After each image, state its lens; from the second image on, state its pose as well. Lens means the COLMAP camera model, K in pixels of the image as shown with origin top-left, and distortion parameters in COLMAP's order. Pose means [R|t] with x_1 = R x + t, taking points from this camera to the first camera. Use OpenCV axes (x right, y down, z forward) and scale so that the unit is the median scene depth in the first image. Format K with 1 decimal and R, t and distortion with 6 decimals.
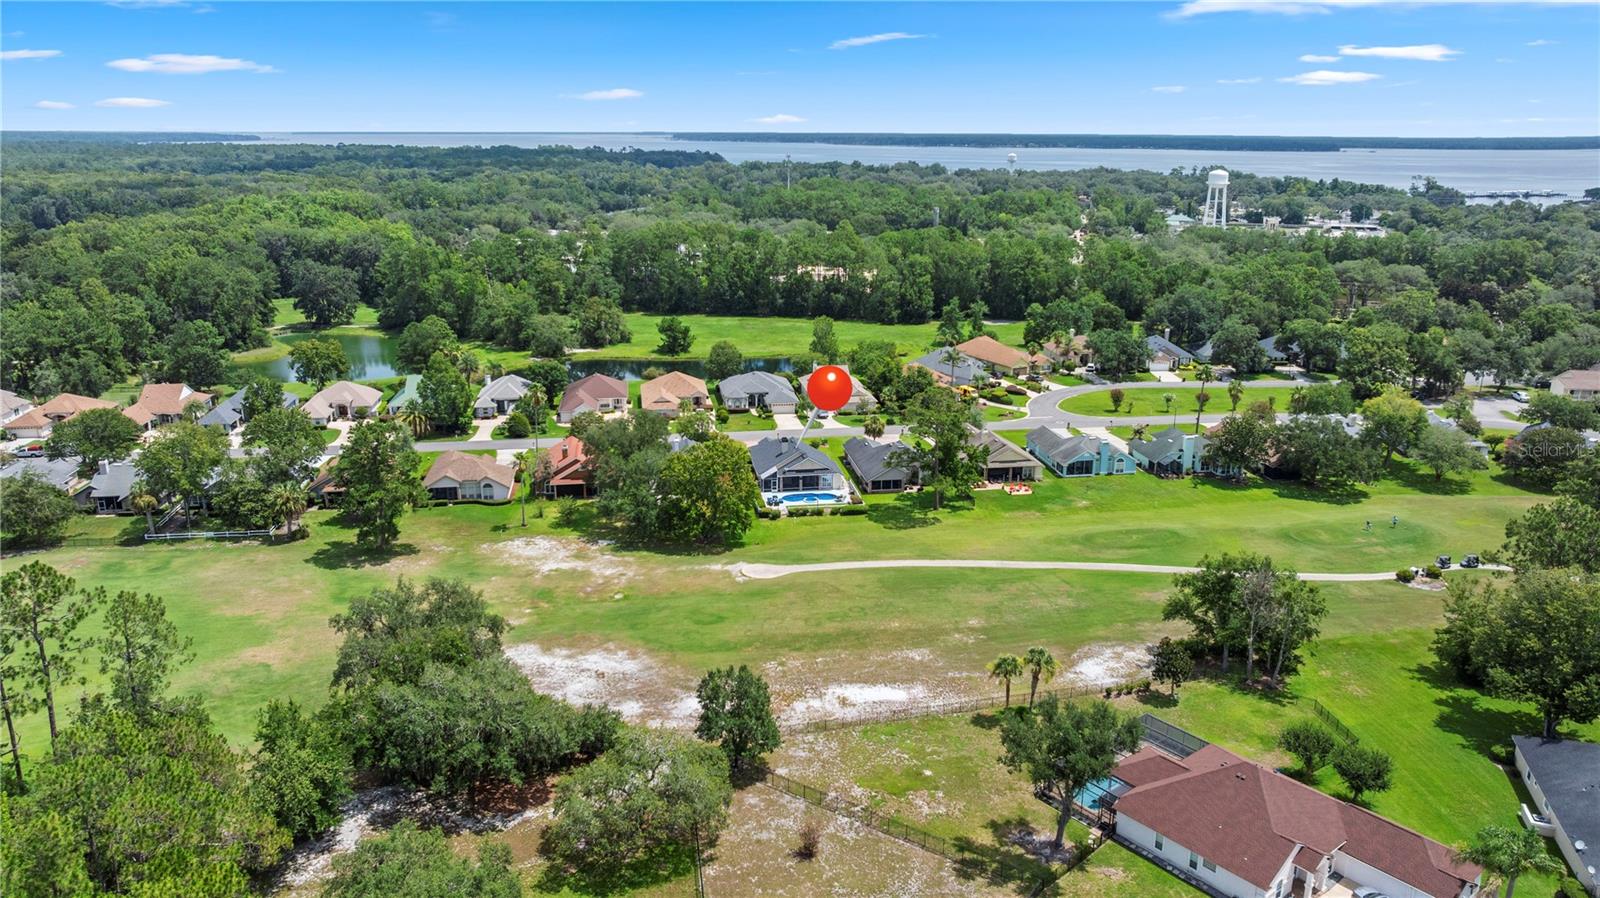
lens RADIAL K [[1126.8, 0, 796.1], [0, 1126.8, 466.6], [0, 0, 1]] dist [-0.015826, 0.003367]
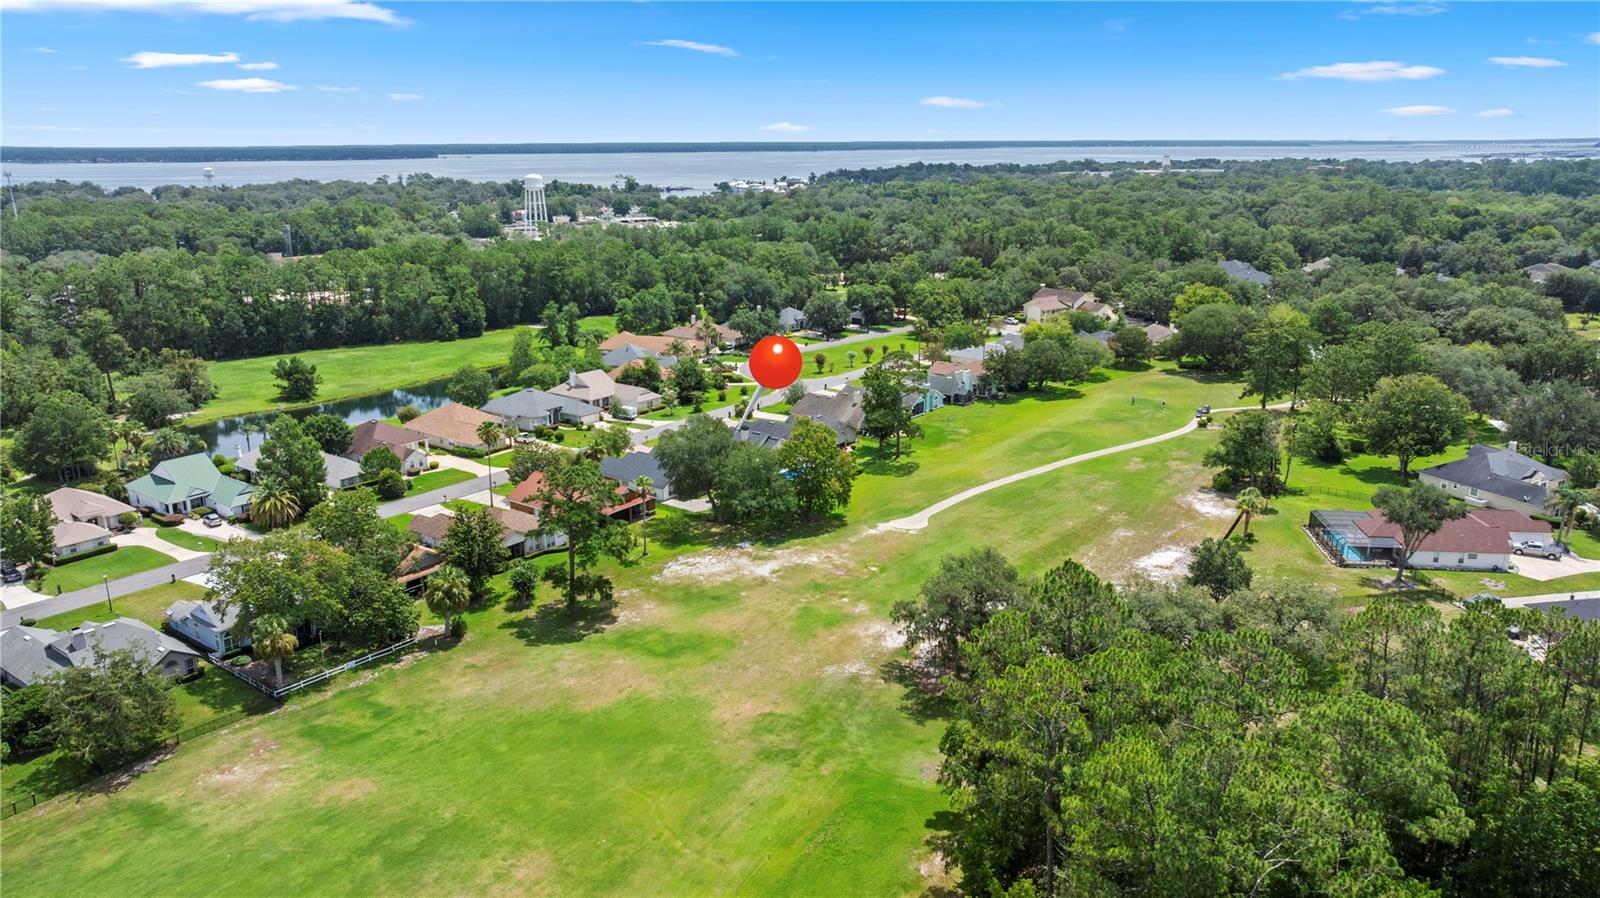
lens RADIAL K [[1126.8, 0, 796.1], [0, 1126.8, 466.6], [0, 0, 1]] dist [-0.015826, 0.003367]
pose [[0.712543, -0.201937, 0.671940, -0.428434], [0.207151, 0.975543, 0.073510, -0.035010], [-0.670351, 0.086814, 0.736948, 0.117116]]
